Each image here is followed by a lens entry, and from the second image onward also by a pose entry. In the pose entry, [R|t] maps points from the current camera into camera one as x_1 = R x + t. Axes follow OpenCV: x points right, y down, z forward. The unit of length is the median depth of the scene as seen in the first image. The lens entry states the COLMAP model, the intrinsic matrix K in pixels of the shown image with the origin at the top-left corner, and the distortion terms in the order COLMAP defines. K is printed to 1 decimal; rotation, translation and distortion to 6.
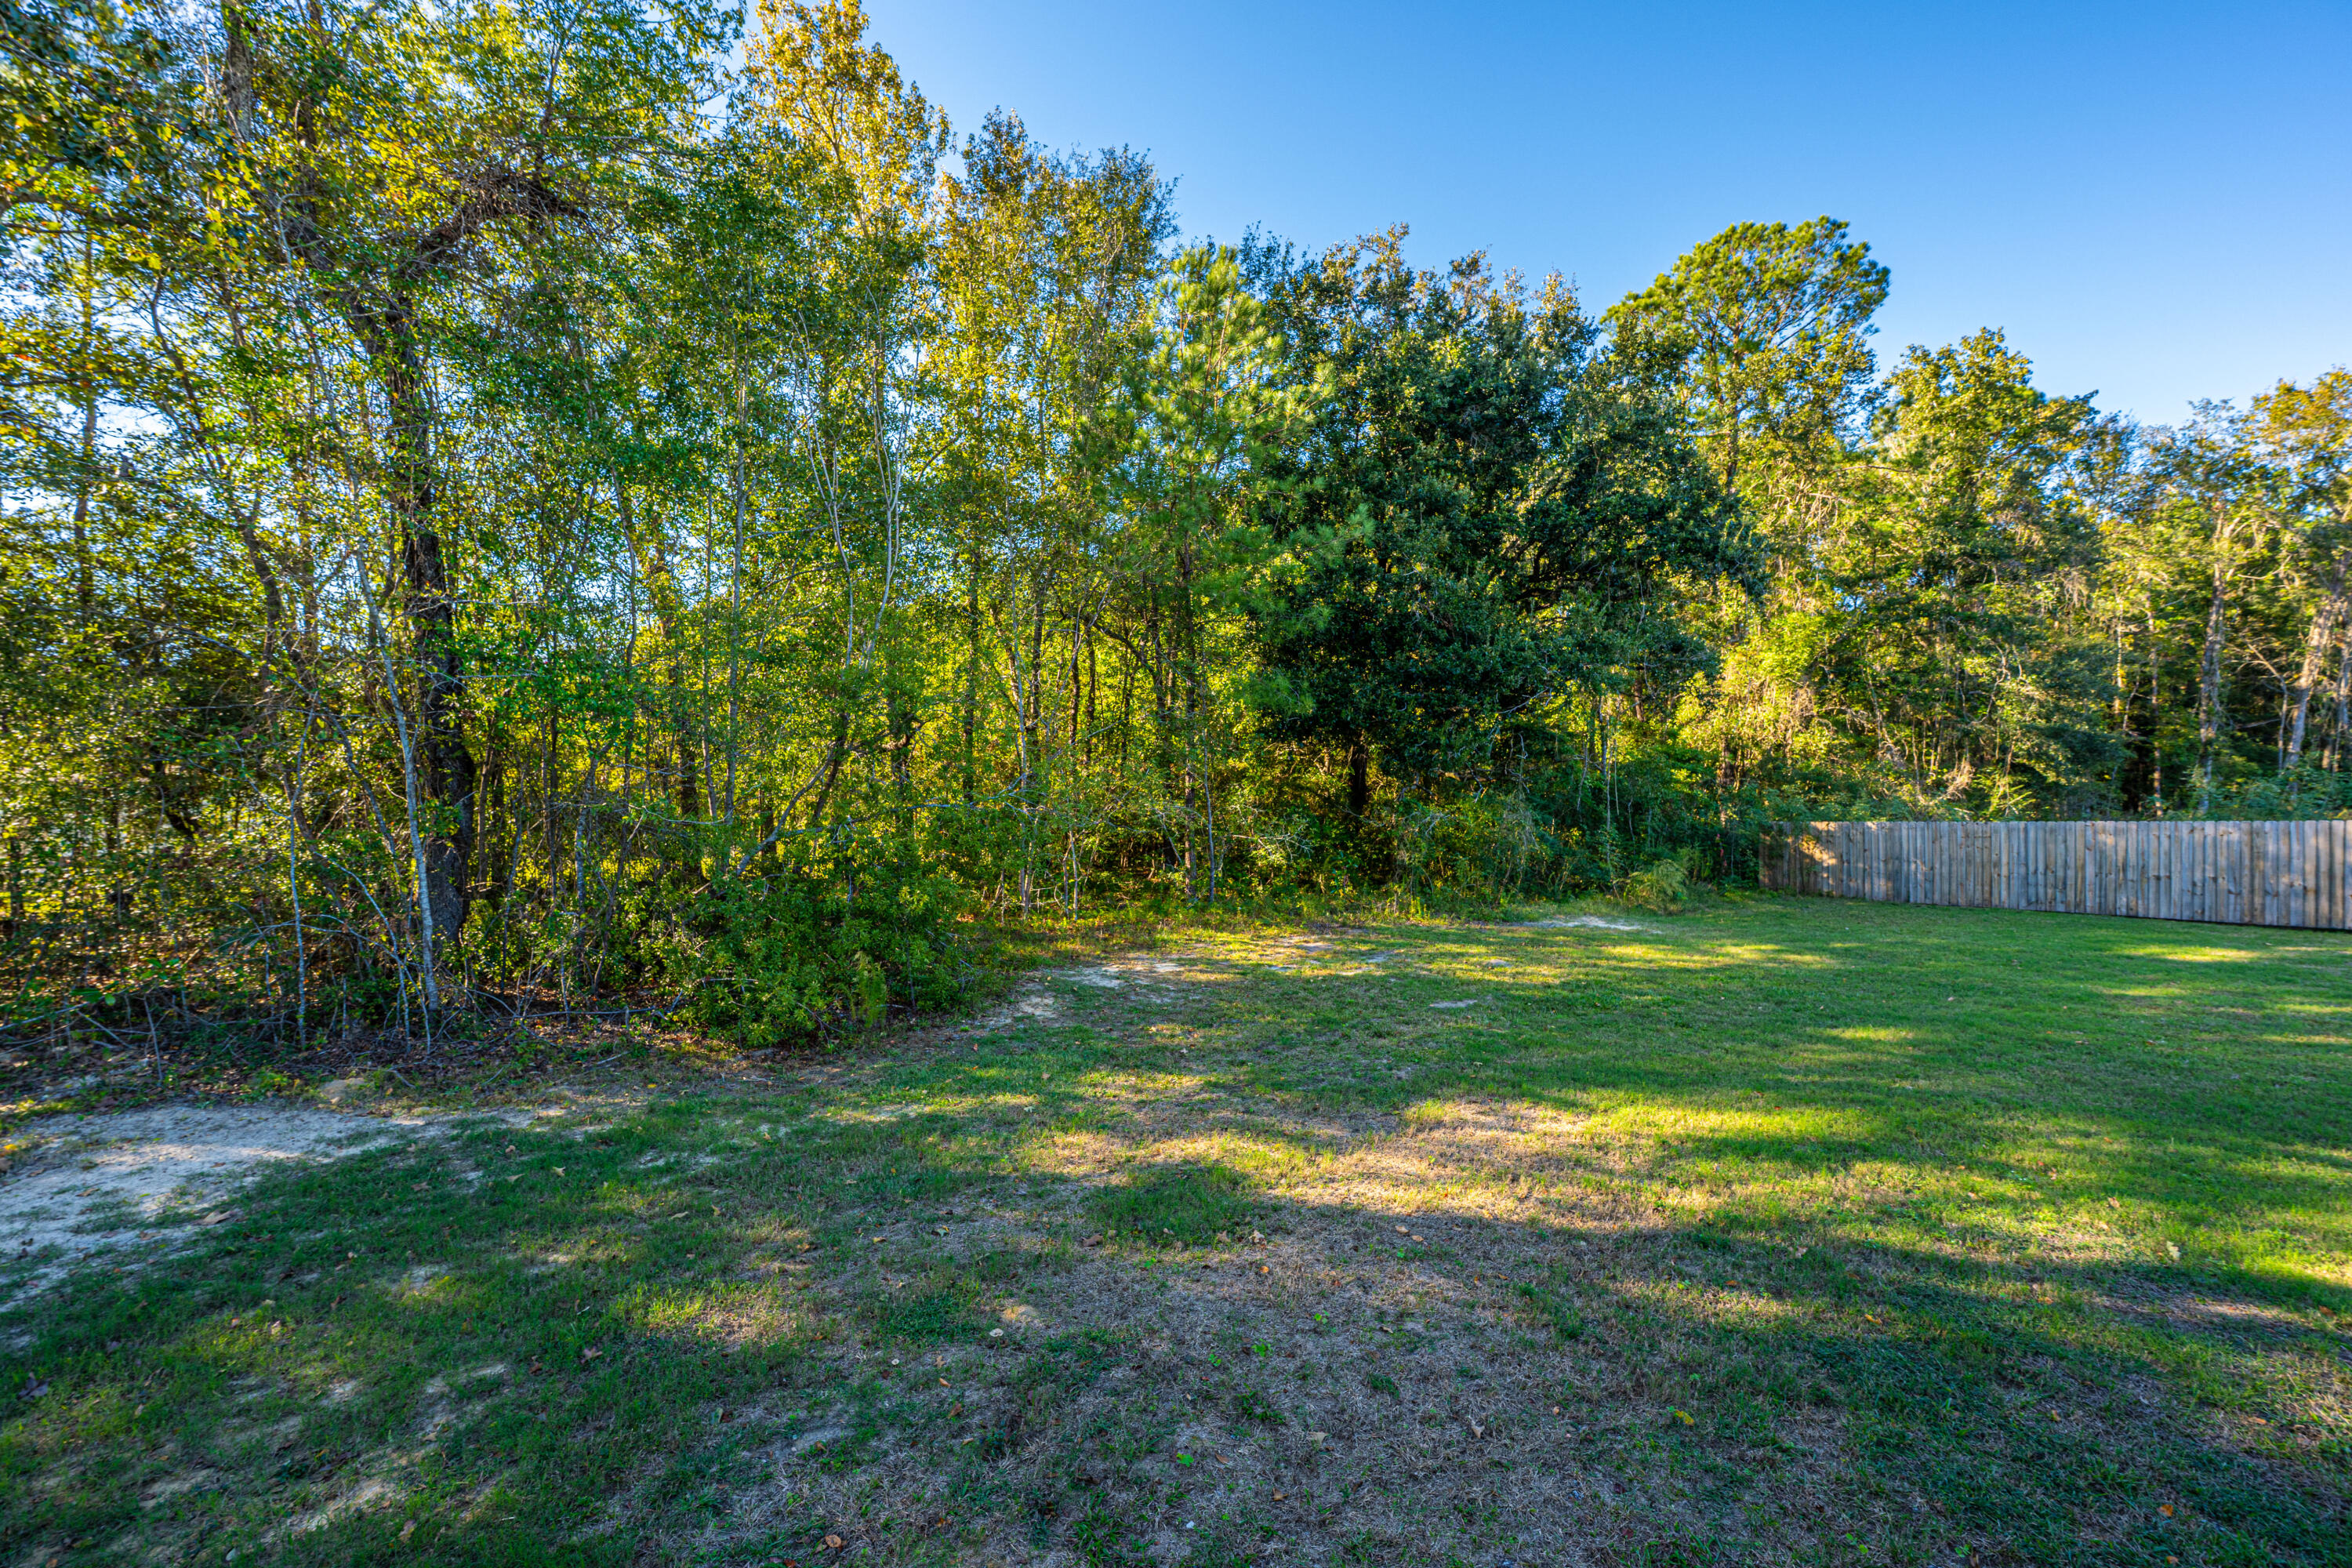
lens RADIAL K [[945.8, 0, 1171.3], [0, 945.8, 811.1], [0, 0, 1]] dist [0.000987, 0.000032]
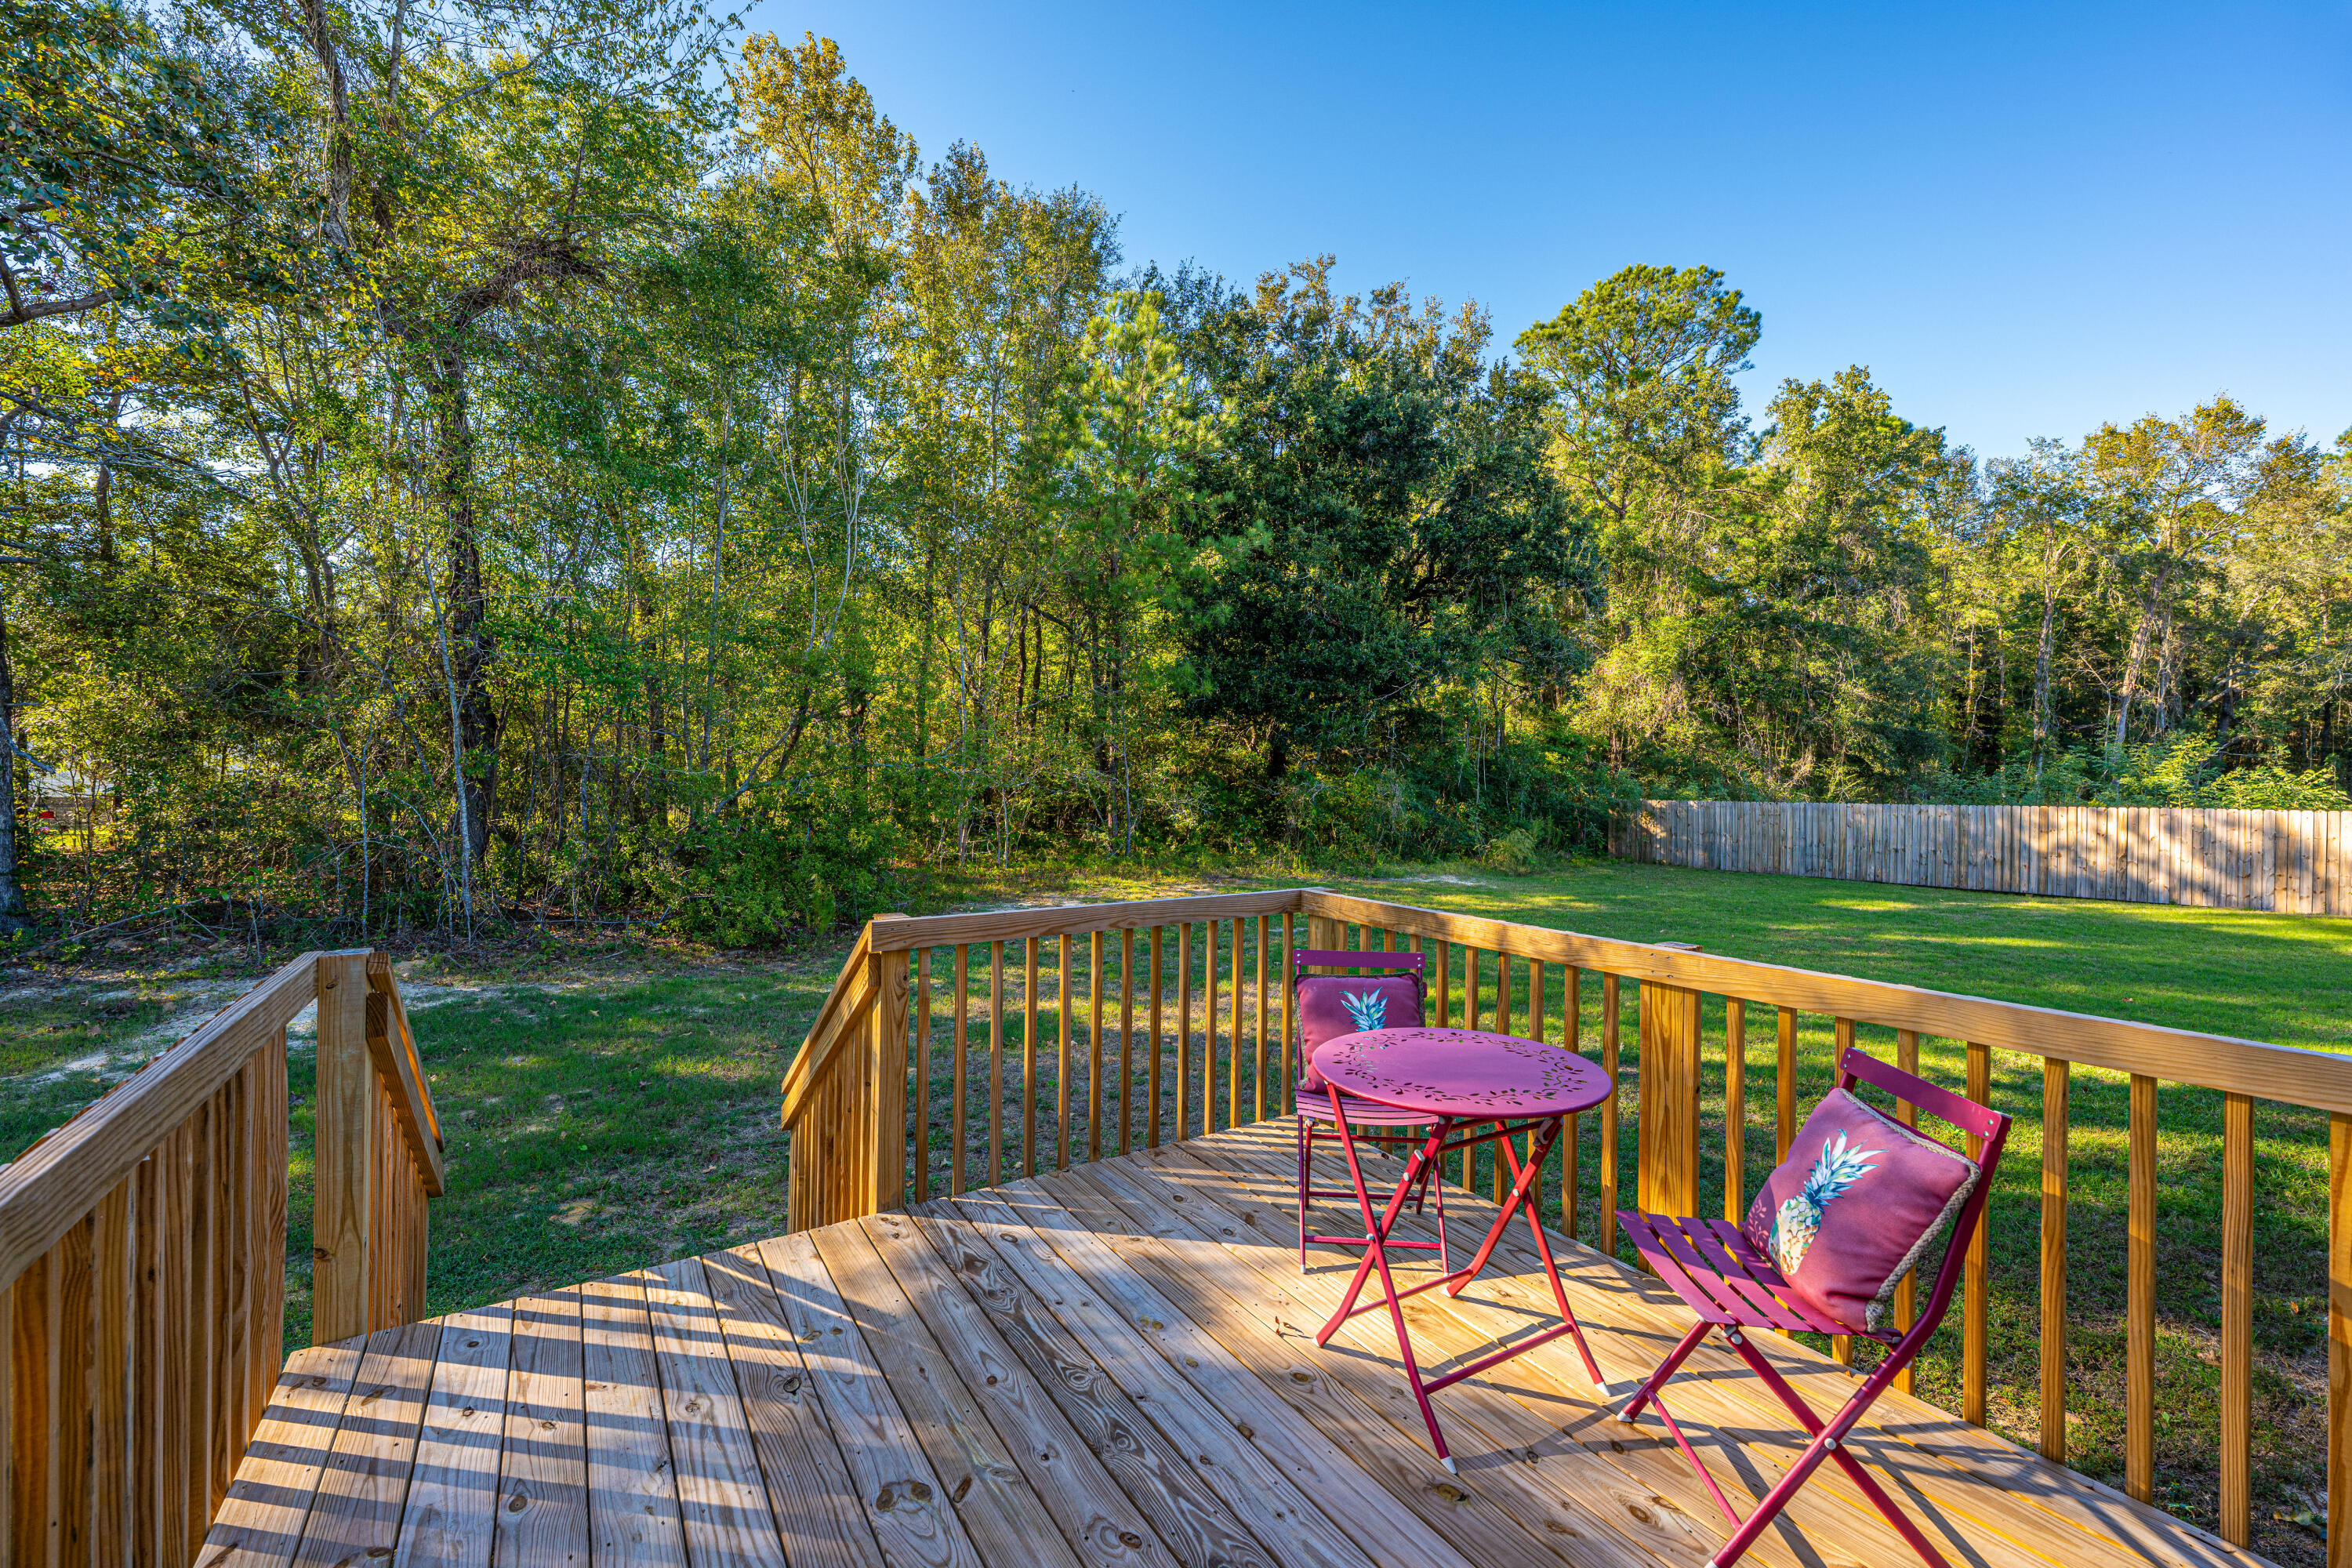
lens RADIAL K [[948.4, 0, 1184.0], [0, 948.4, 775.8], [0, 0, 1]] dist [0.000256, -0.000262]
pose [[0.998389, 0.024718, 0.051076, 0.040796], [-0.024324, 0.999670, -0.008310, 0.004589], [-0.051265, 0.007054, 0.998660, -0.124838]]
